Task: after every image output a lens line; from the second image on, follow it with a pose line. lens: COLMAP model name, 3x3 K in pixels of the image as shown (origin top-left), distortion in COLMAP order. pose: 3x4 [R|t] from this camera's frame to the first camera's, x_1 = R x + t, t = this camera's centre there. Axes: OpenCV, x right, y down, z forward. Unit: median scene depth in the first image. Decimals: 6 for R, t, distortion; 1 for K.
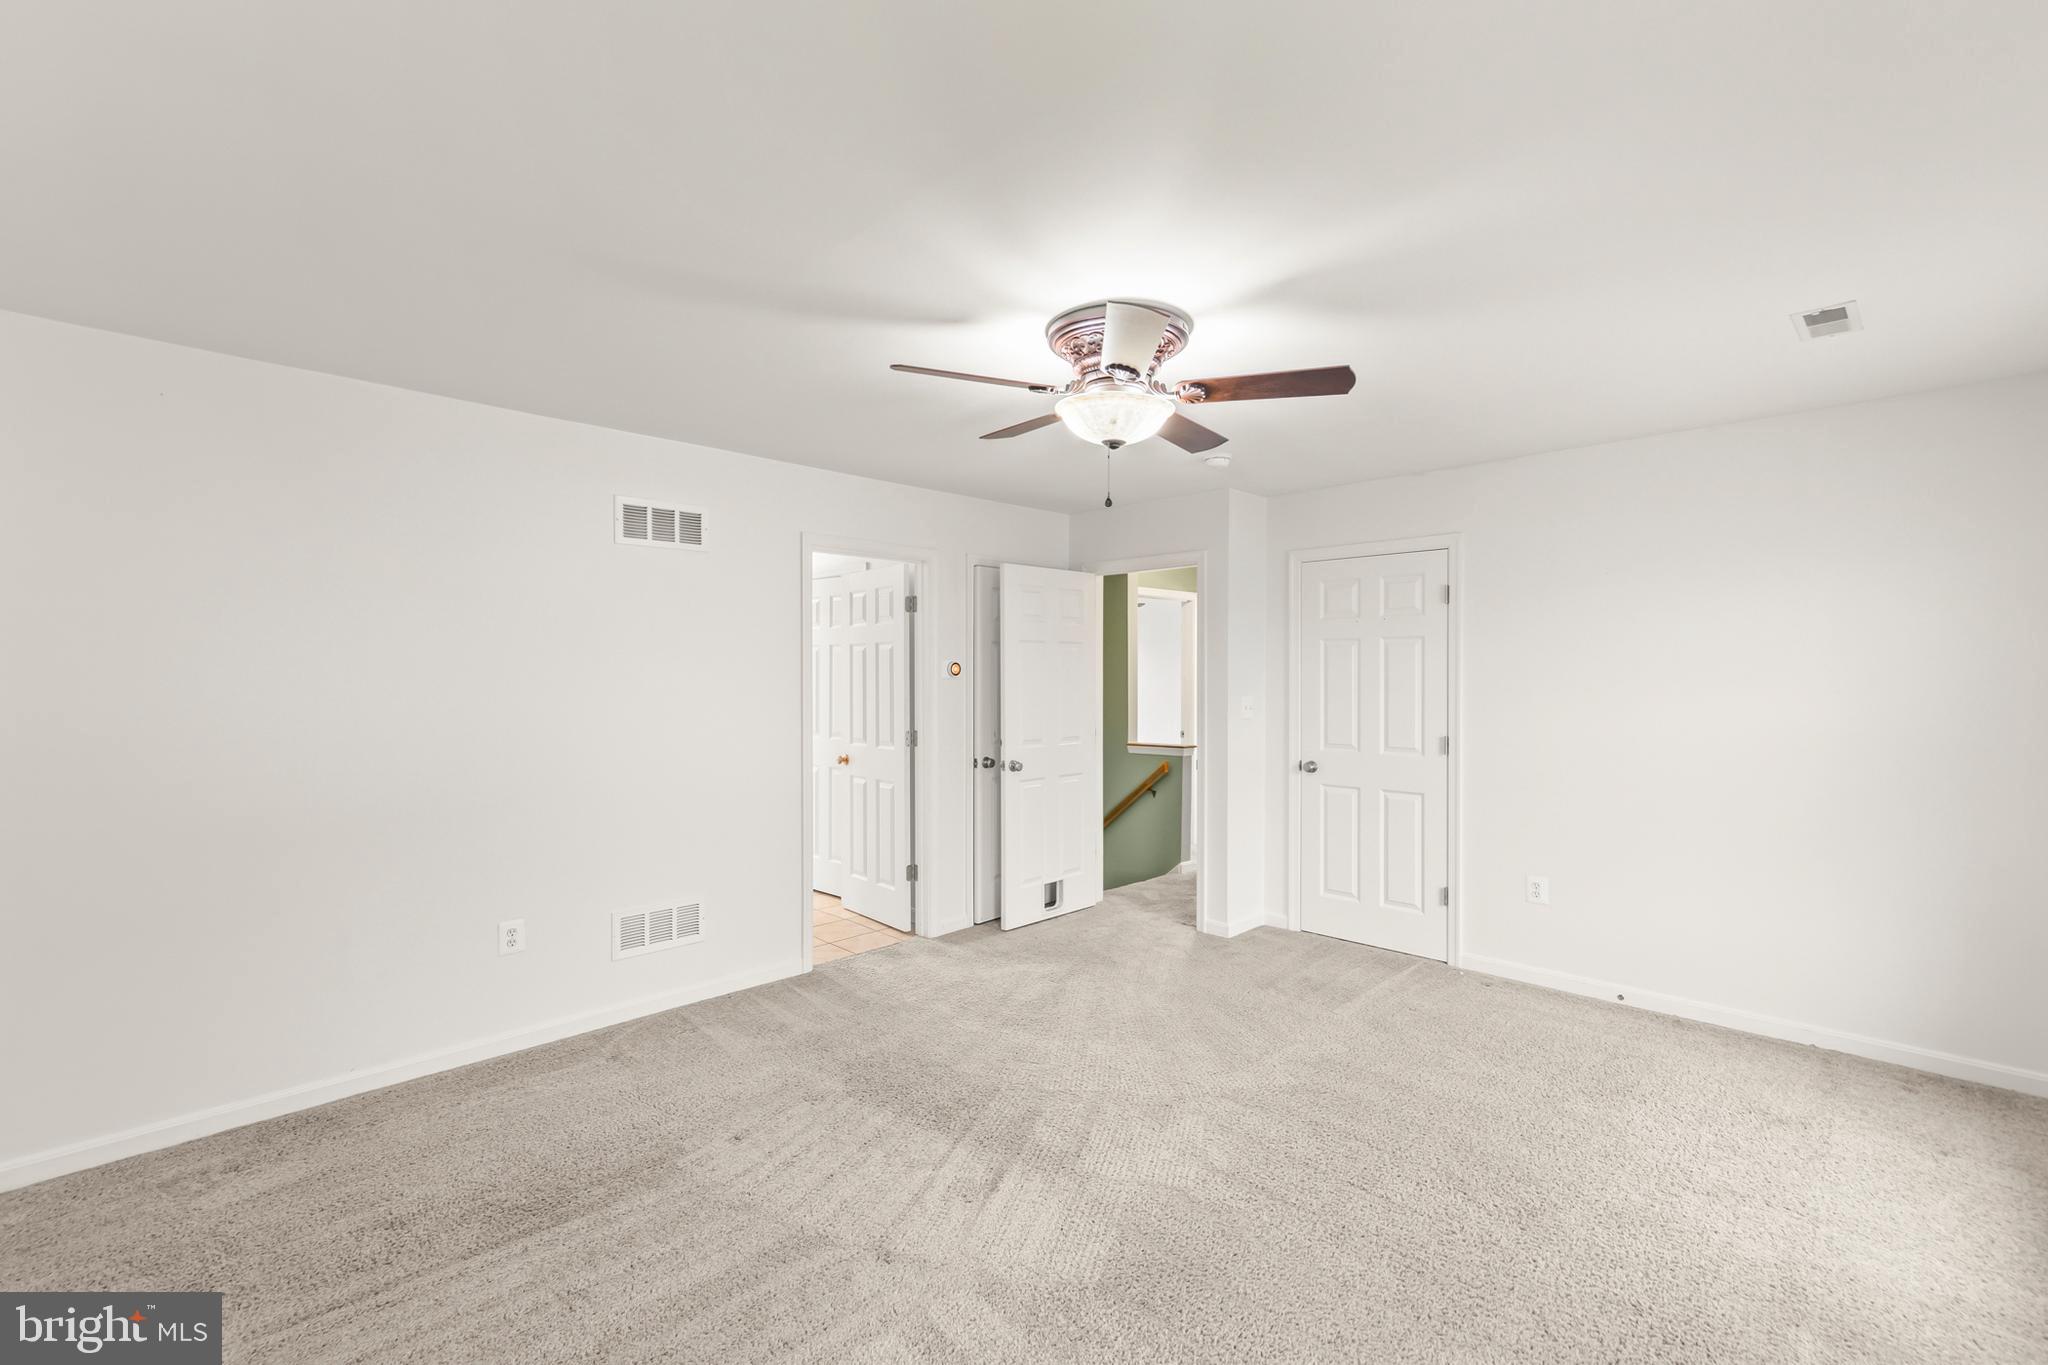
lens RADIAL K [[859.2, 0, 1020.8], [0, 859.2, 673.7], [0, 0, 1]] dist [0.002543, 0.000335]
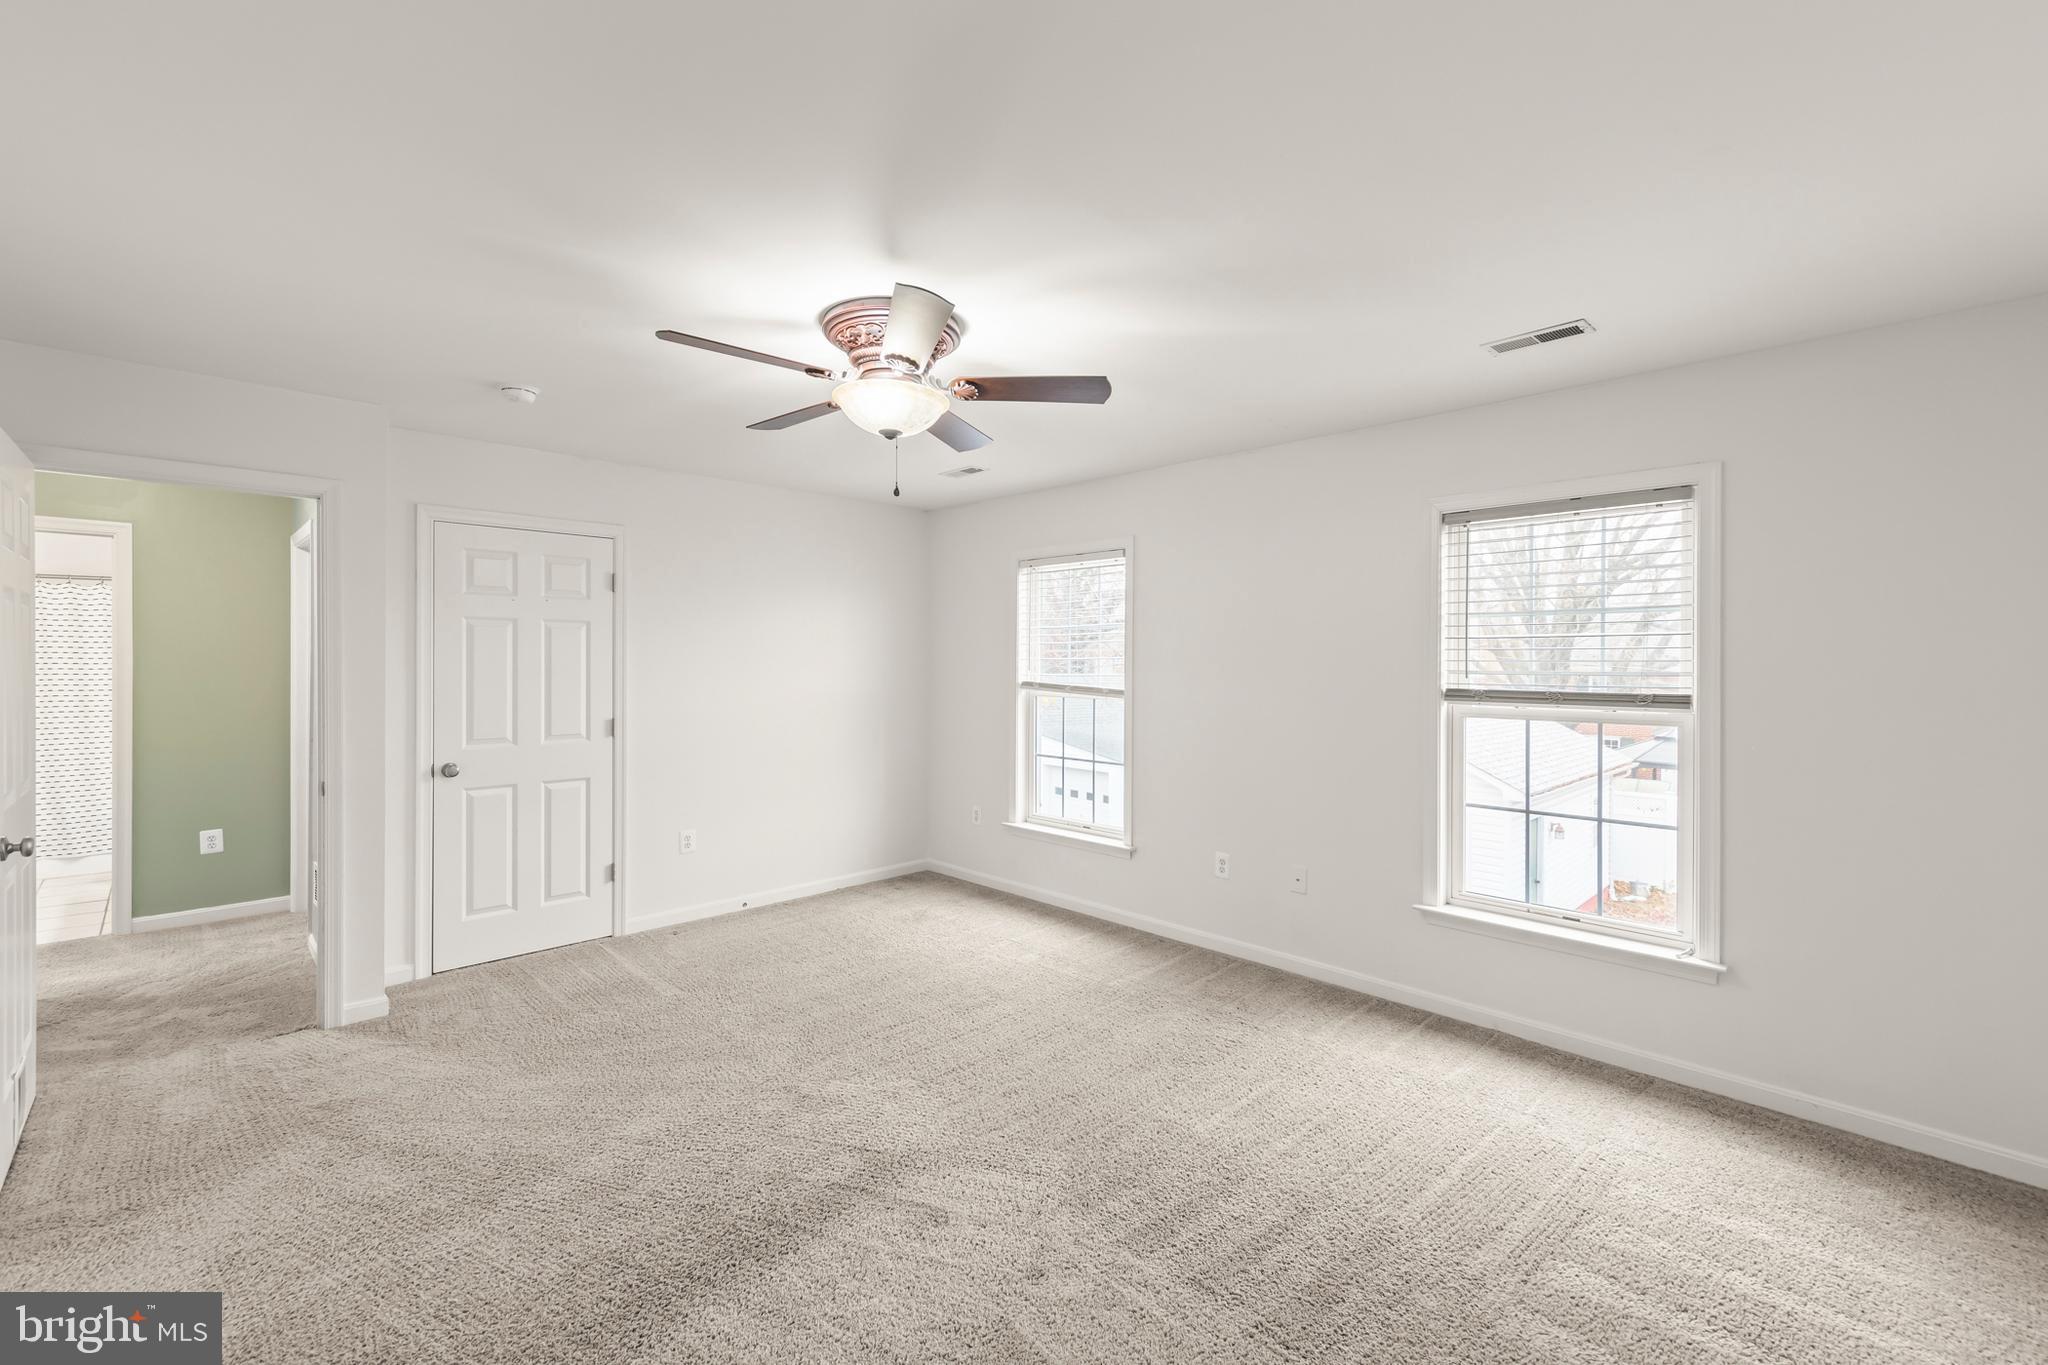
lens RADIAL K [[859.2, 0, 1020.8], [0, 859.2, 673.7], [0, 0, 1]] dist [0.002543, 0.000335]
pose [[0.033431, -0.017442, 0.999289, -0.518948], [-0.003952, 0.999838, 0.017584, -0.001763], [-0.999433, -0.004537, 0.033356, 0.467511]]
